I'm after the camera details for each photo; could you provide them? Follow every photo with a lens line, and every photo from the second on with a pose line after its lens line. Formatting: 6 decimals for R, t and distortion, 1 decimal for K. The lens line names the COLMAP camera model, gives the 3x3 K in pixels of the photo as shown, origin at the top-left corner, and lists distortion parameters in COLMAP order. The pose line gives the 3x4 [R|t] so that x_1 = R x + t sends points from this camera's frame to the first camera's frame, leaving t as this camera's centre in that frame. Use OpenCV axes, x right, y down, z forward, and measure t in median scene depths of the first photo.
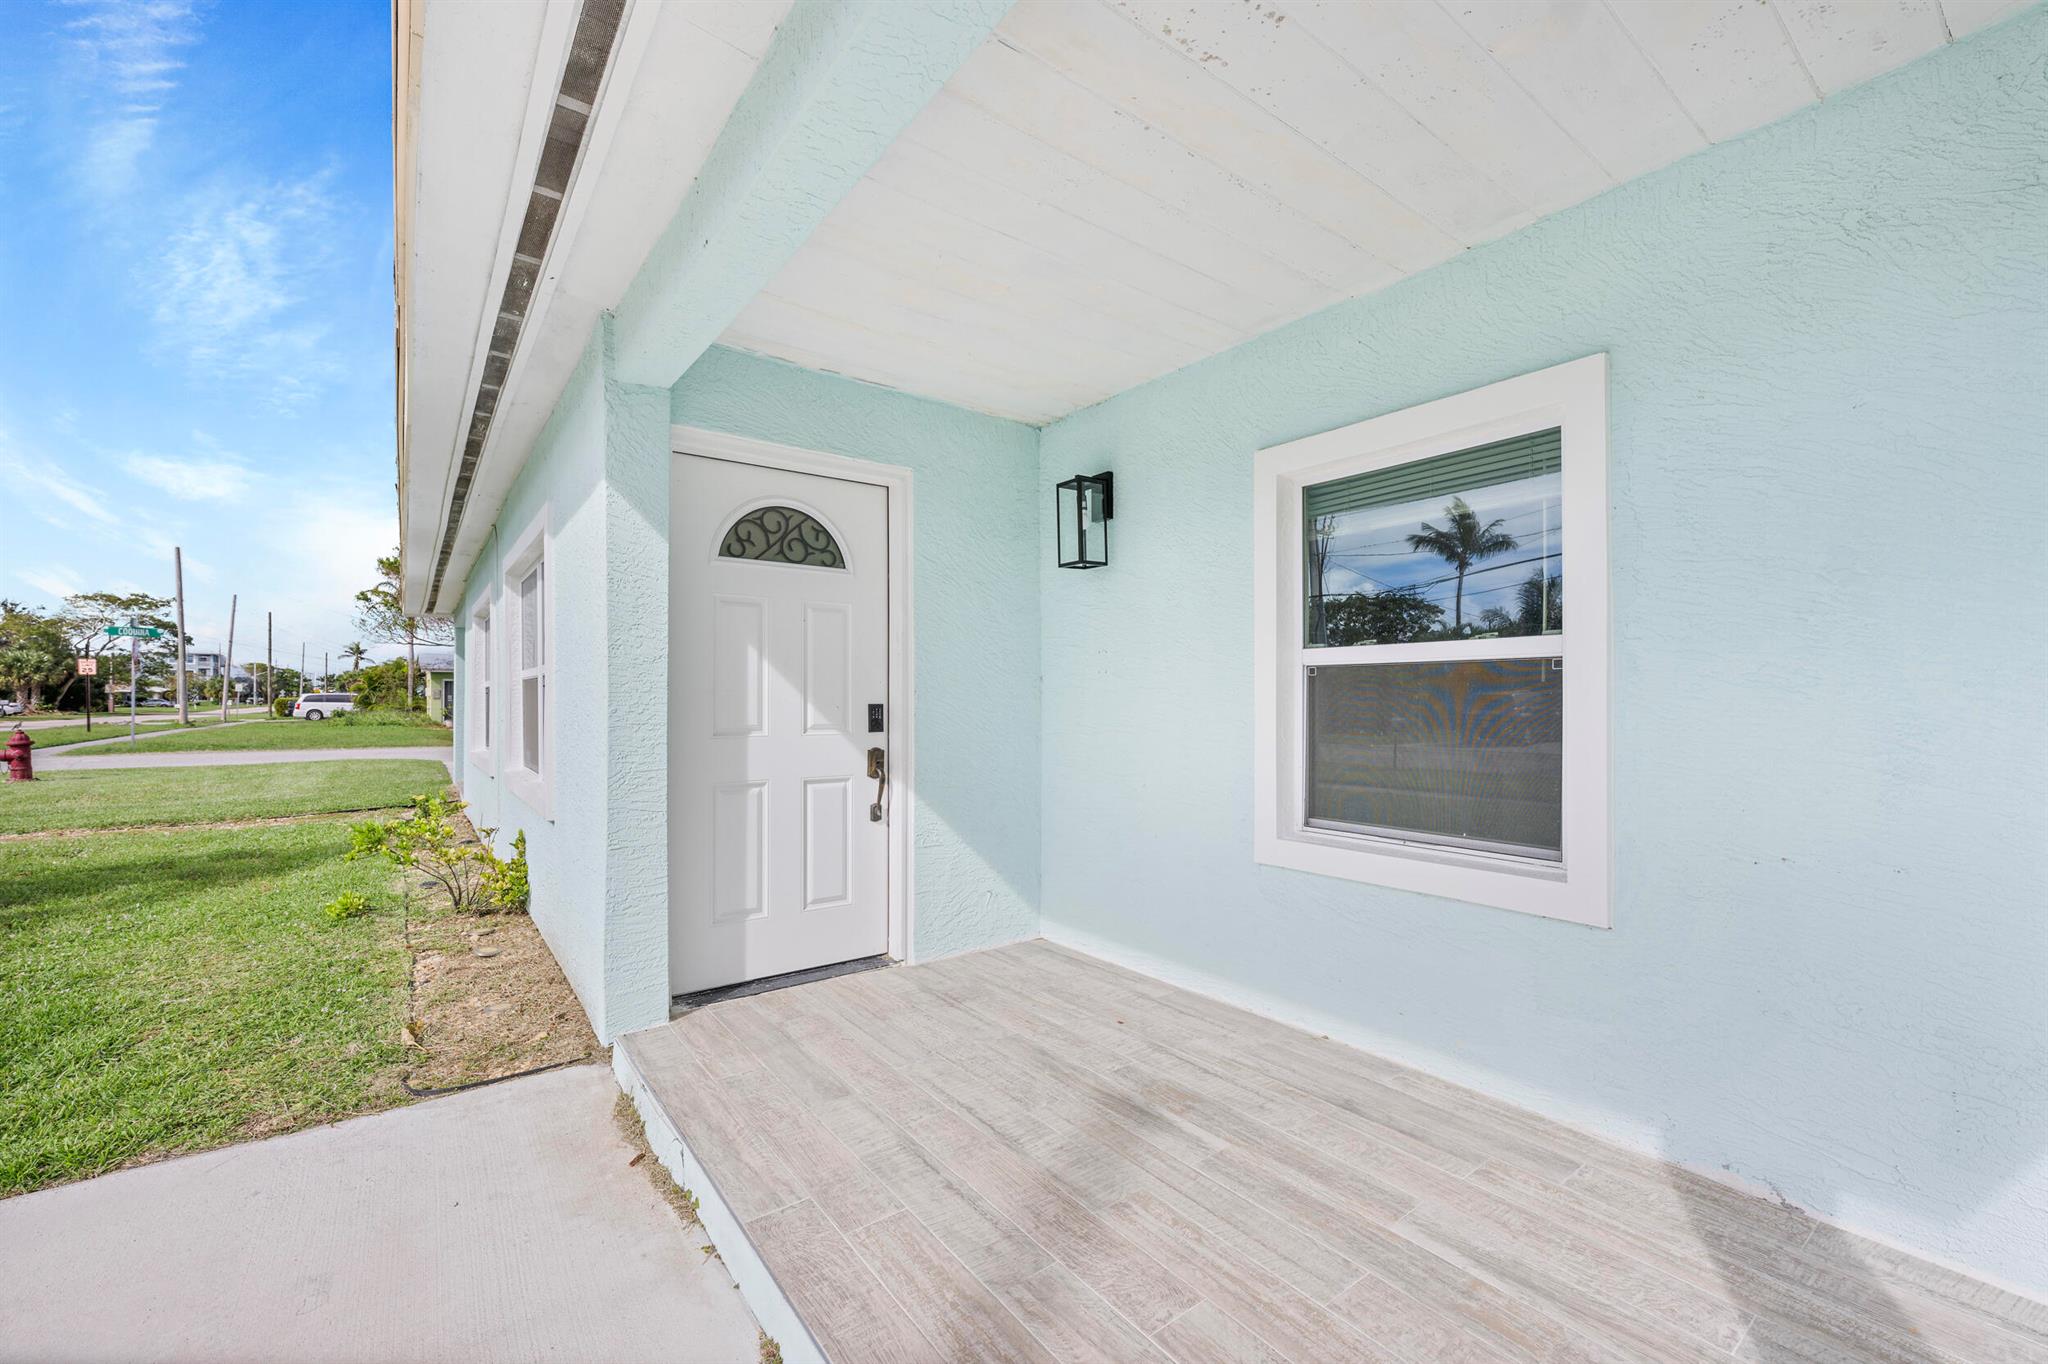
lens RADIAL K [[826.0, 0, 1034.8], [0, 826.0, 700.5], [0, 0, 1]] dist [0.004018, -0.000678]
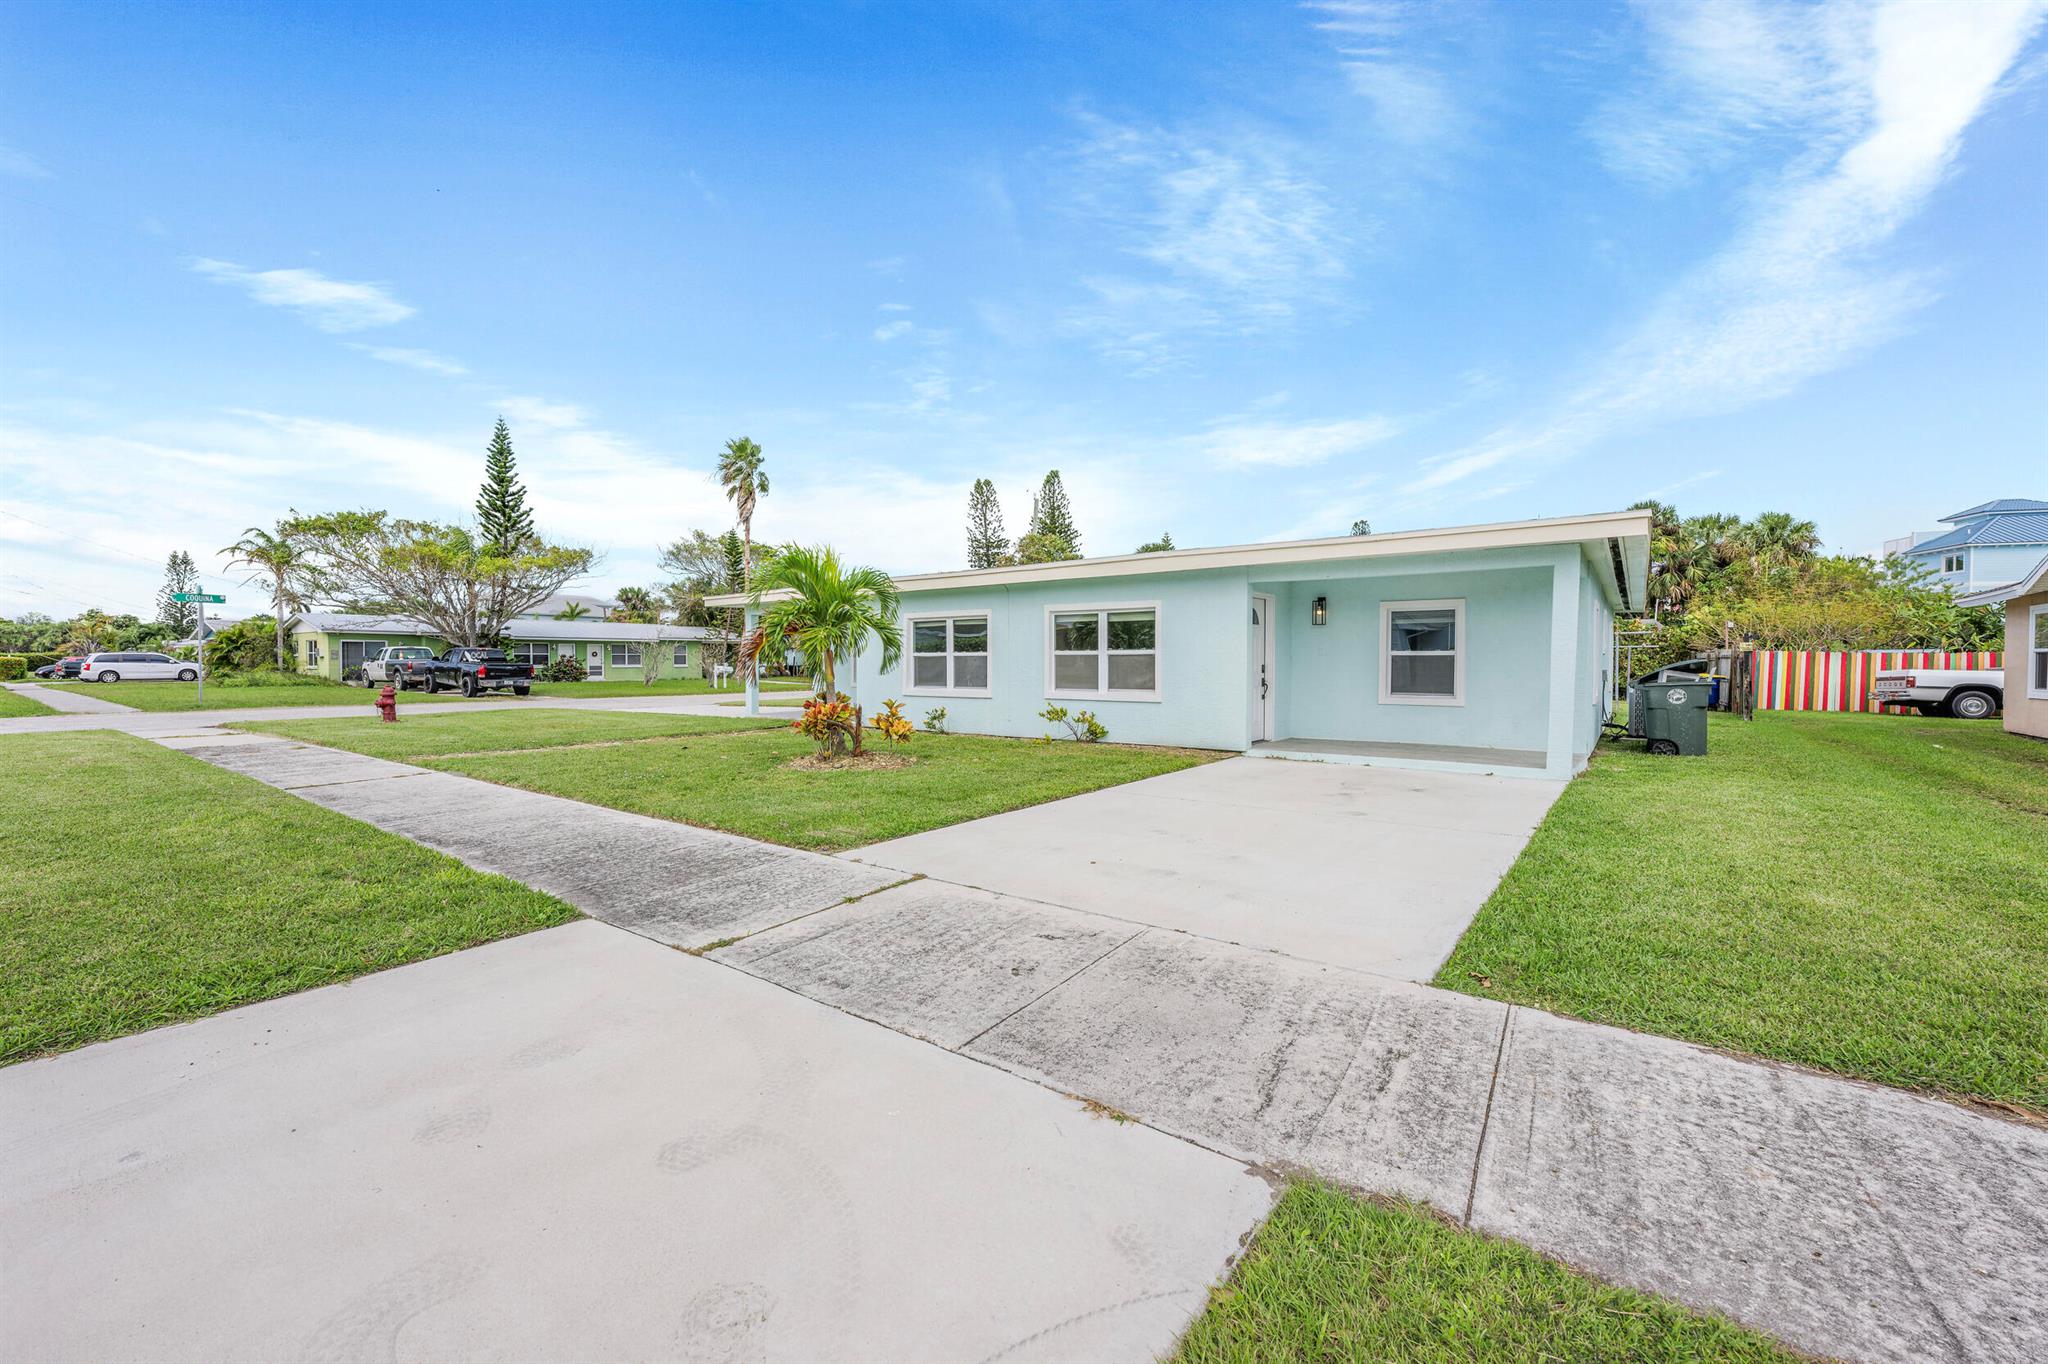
lens RADIAL K [[826.0, 0, 1019.5], [0, 826.0, 683.5], [0, 0, 1]] dist [0.004018, -0.000678]
pose [[0.950105, -0.006741, 0.311858, -1.319263], [-0.001682, 0.999641, 0.026735, -0.004381], [-0.311927, -0.025925, 0.949752, -1.128752]]
